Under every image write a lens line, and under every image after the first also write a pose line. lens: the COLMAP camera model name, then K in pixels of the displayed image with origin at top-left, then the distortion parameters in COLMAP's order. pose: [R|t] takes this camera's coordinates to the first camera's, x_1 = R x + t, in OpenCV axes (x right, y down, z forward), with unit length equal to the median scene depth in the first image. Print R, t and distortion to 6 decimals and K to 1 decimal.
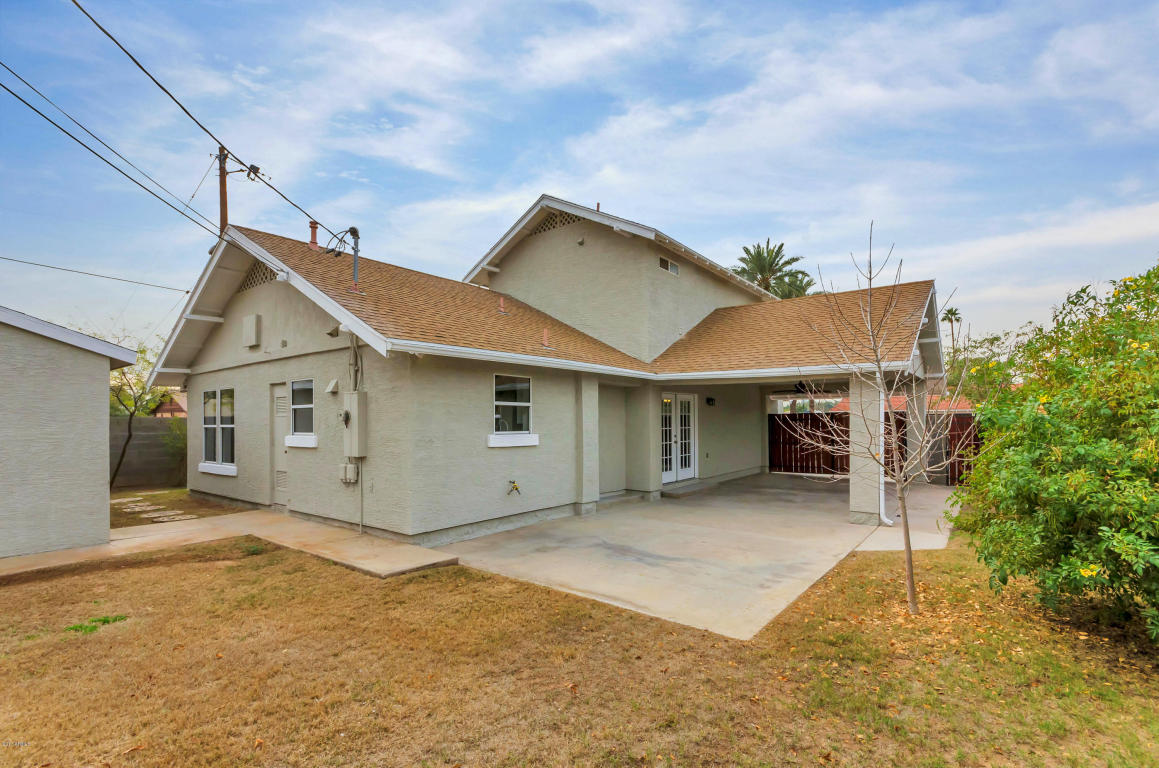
lens RADIAL K [[532.5, 0, 595.0], [0, 532.5, 412.6], [0, 0, 1]] dist [-0.001069, -0.000454]
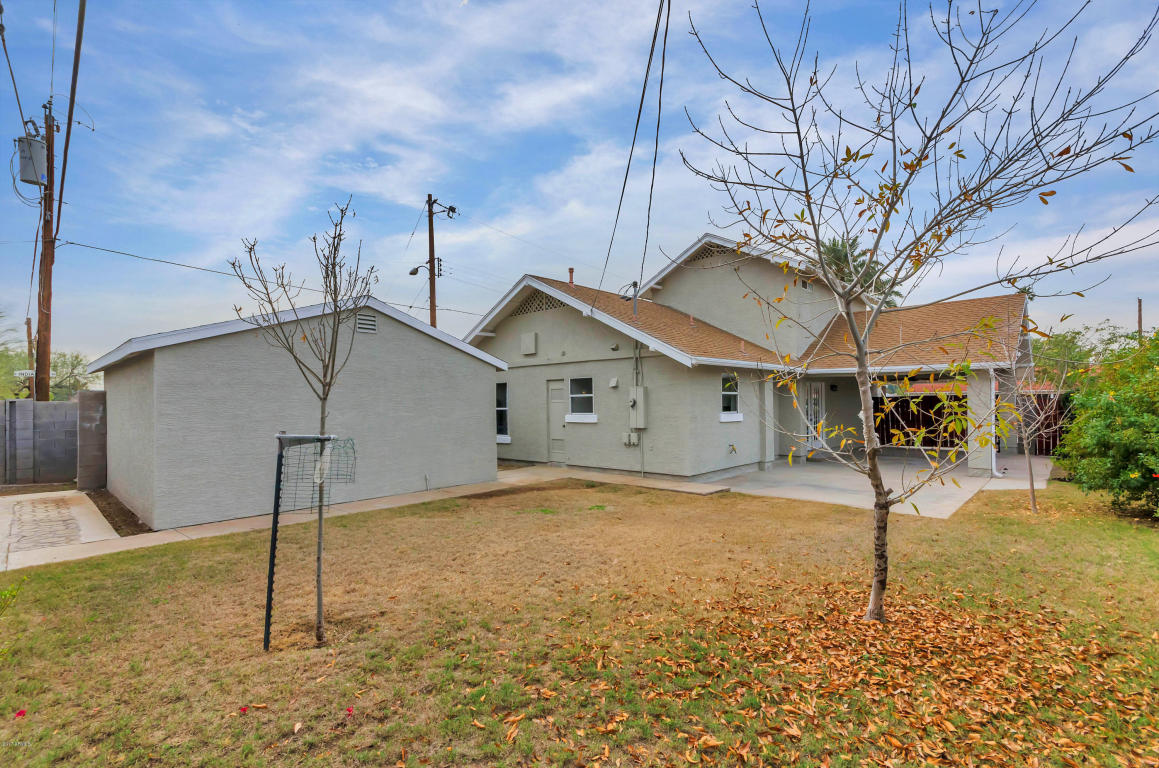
lens RADIAL K [[532.5, 0, 585.5], [0, 532.5, 391.9], [0, 0, 1]] dist [-0.001069, -0.000454]
pose [[0.995376, -0.006871, -0.095807, -0.403126], [0.006506, 0.999970, -0.004125, -0.016053], [0.095833, 0.003482, 0.995391, -0.509582]]
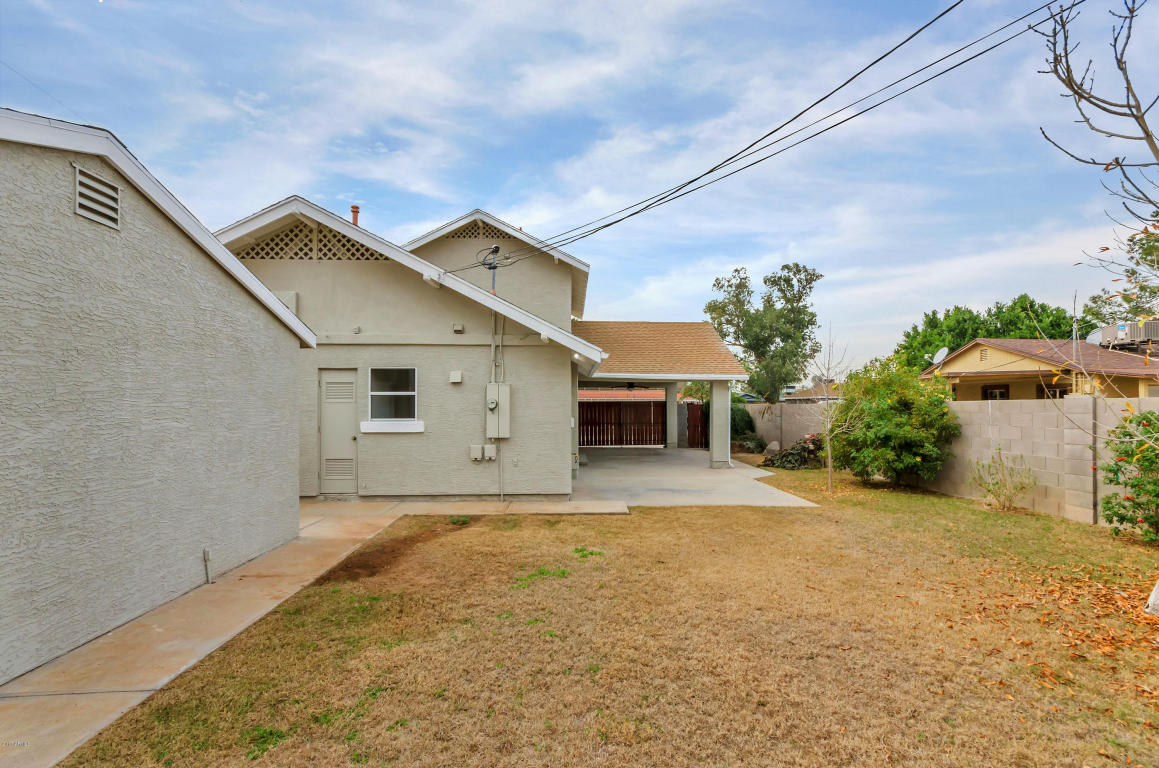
lens RADIAL K [[532.5, 0, 598.4], [0, 532.5, 402.8], [0, 0, 1]] dist [-0.001069, -0.000454]
pose [[0.762921, 0.007734, 0.646445, -0.937733], [-0.013444, 0.999902, 0.003904, -0.003345], [-0.646352, -0.011669, 0.762950, -0.055460]]
